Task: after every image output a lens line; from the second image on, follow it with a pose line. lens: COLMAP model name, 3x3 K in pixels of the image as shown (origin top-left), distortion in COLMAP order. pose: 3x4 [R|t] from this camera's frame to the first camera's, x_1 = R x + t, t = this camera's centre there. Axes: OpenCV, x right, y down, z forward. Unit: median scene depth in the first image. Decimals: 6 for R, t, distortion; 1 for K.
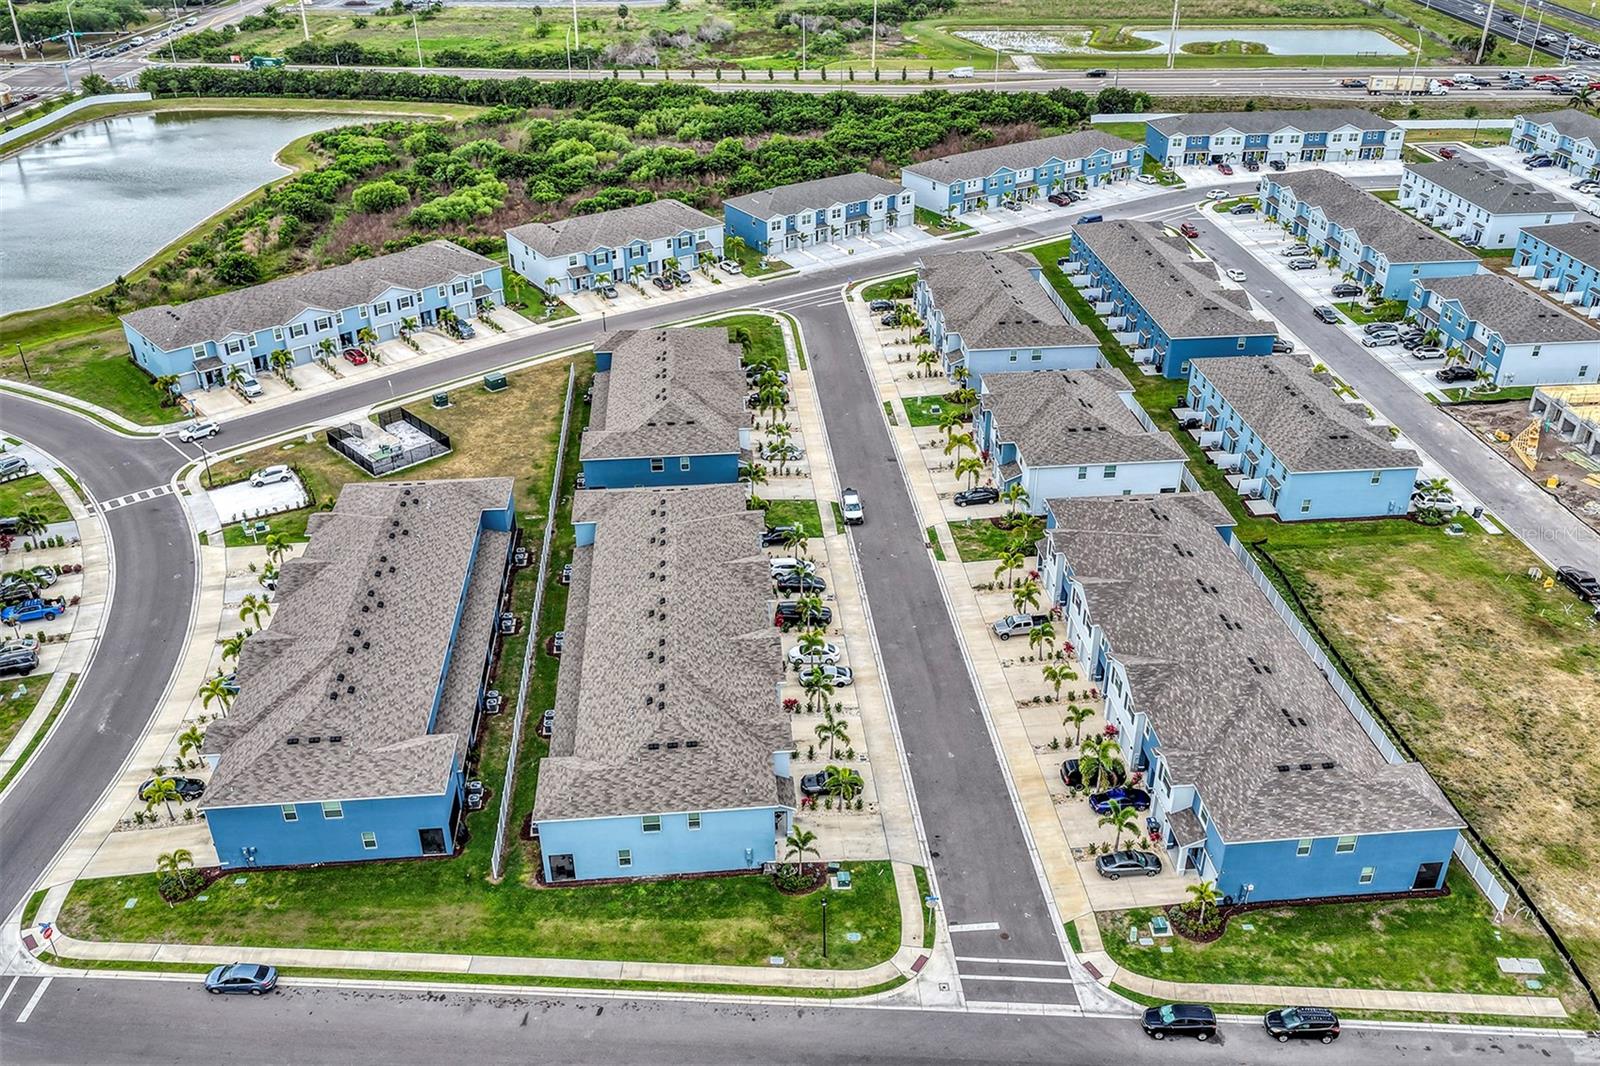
lens RADIAL K [[1312.5, 0, 798.5], [0, 1312.5, 533.5], [0, 0, 1]] dist [-0.025888, 0.021481]
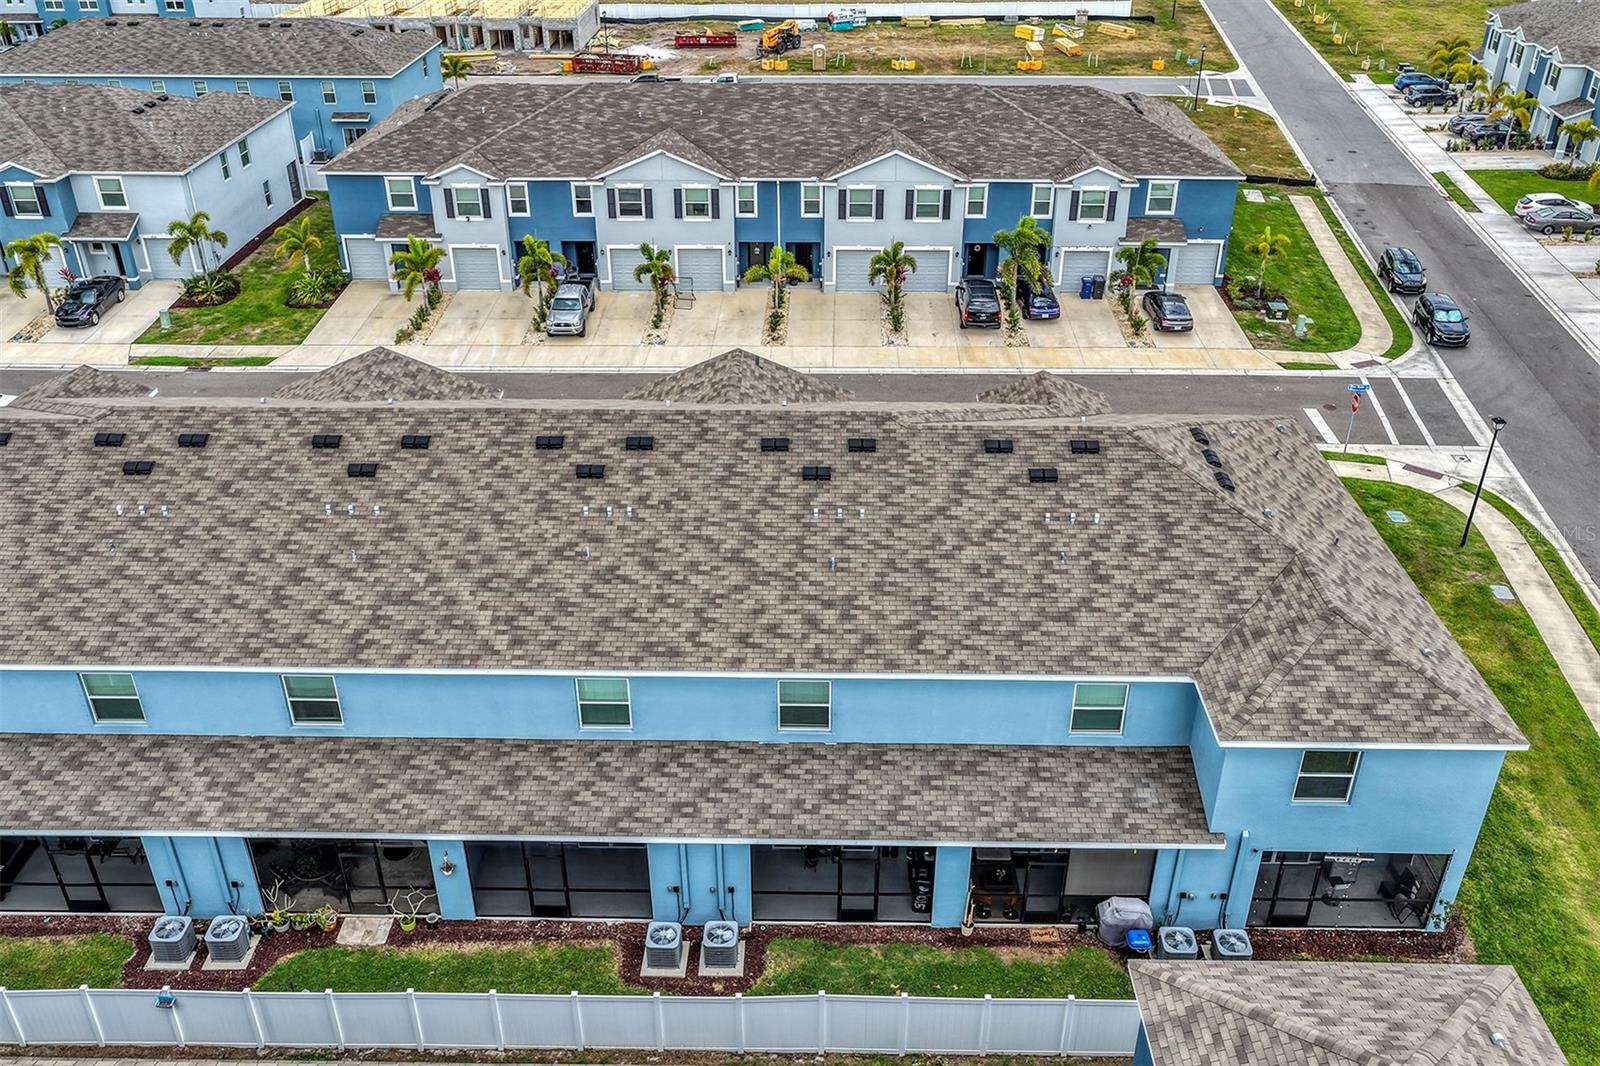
lens RADIAL K [[1312.5, 0, 800.5], [0, 1312.5, 537.0], [0, 0, 1]] dist [-0.025888, 0.021481]
pose [[0.106788, -0.502025, 0.858235, -0.481828], [0.491682, 0.776907, 0.393274, -0.034504], [-0.864202, 0.379982, 0.329801, 1.059168]]
